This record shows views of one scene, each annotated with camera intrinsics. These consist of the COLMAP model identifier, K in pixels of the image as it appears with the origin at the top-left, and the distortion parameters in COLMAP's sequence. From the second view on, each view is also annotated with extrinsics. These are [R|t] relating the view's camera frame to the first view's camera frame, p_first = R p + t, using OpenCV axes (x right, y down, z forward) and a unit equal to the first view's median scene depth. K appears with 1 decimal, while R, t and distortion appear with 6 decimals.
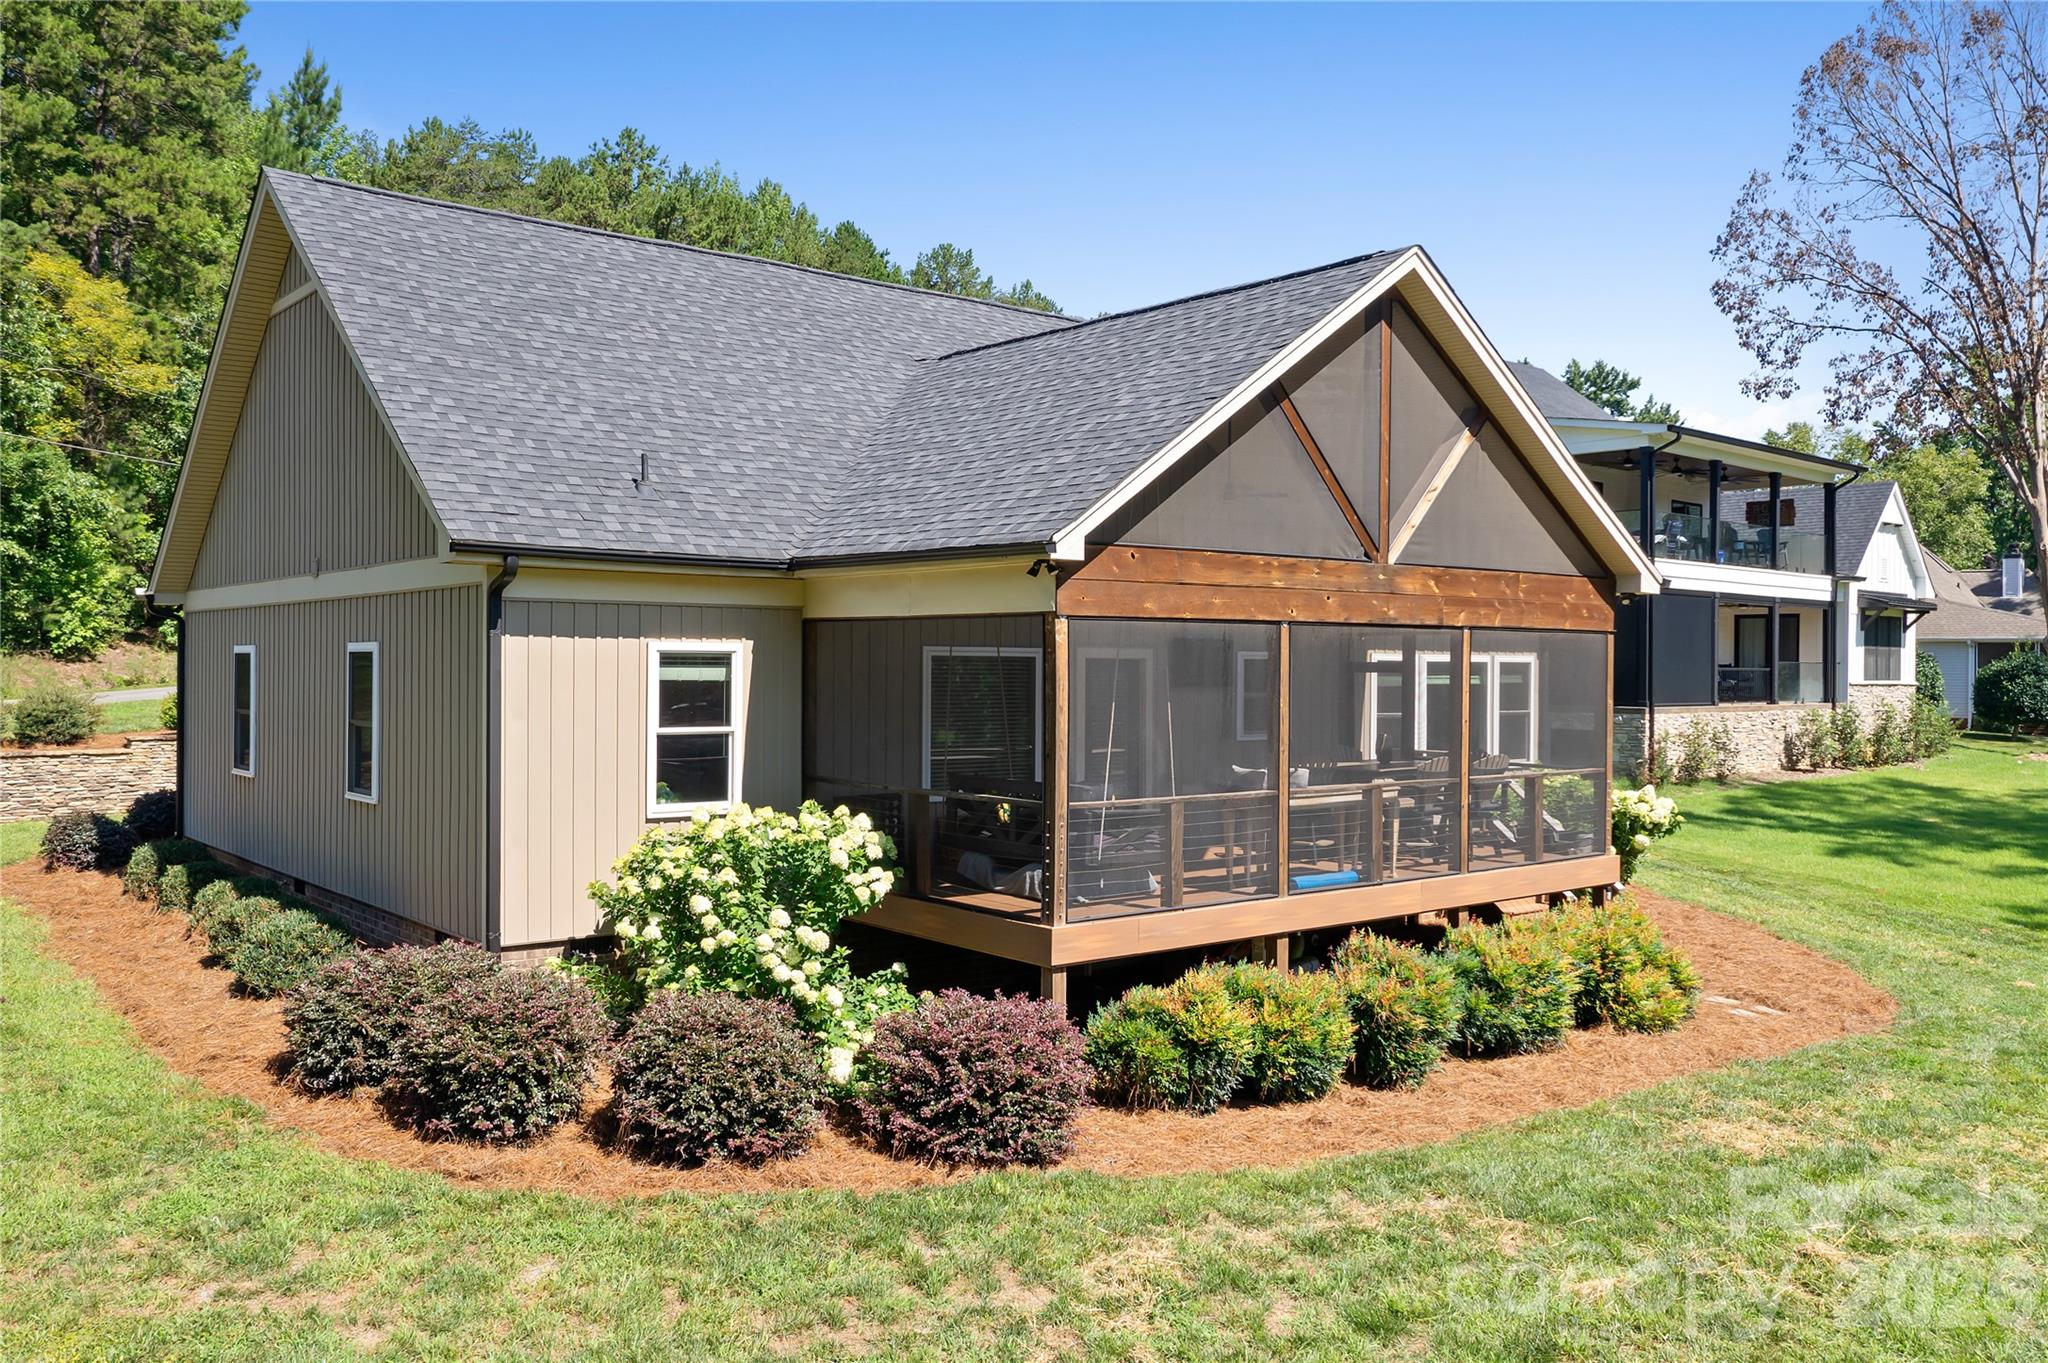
lens RADIAL K [[1629.3, 0, 1056.0], [0, 1629.3, 680.0], [0, 0, 1]] dist [-0.011858, -0.000721]
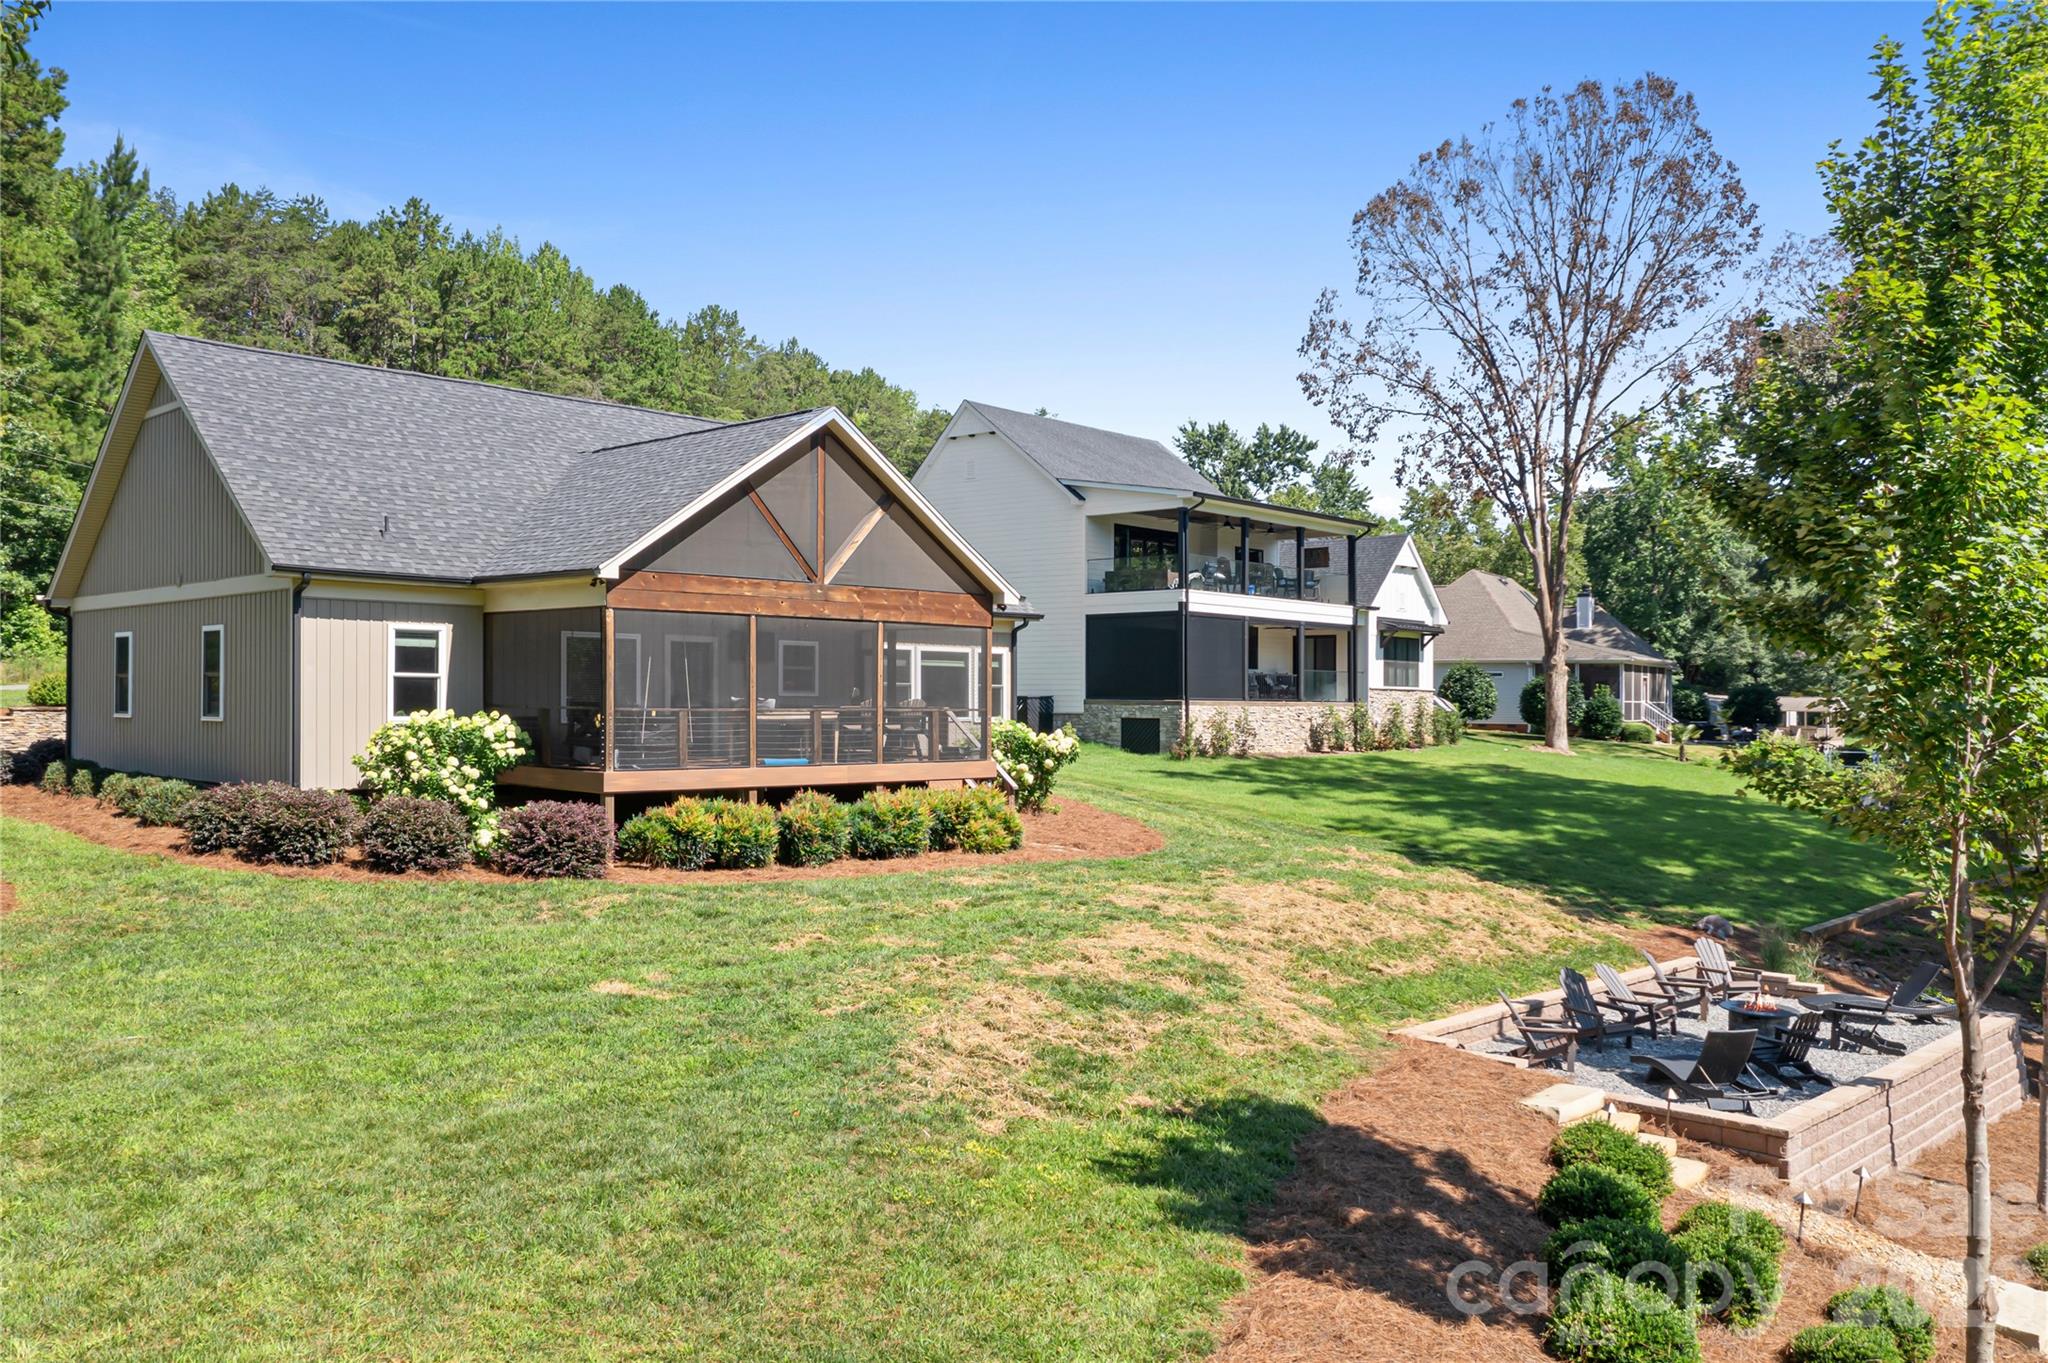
lens RADIAL K [[1603.9, 0, 1054.4], [0, 1603.9, 724.3], [0, 0, 1]] dist [-0.010704, -0.001988]
pose [[0.993317, 0.001222, 0.115415, 0.245297], [-0.001979, 0.999977, 0.006446, 0.067476], [-0.115405, -0.006631, 0.993296, -0.741535]]
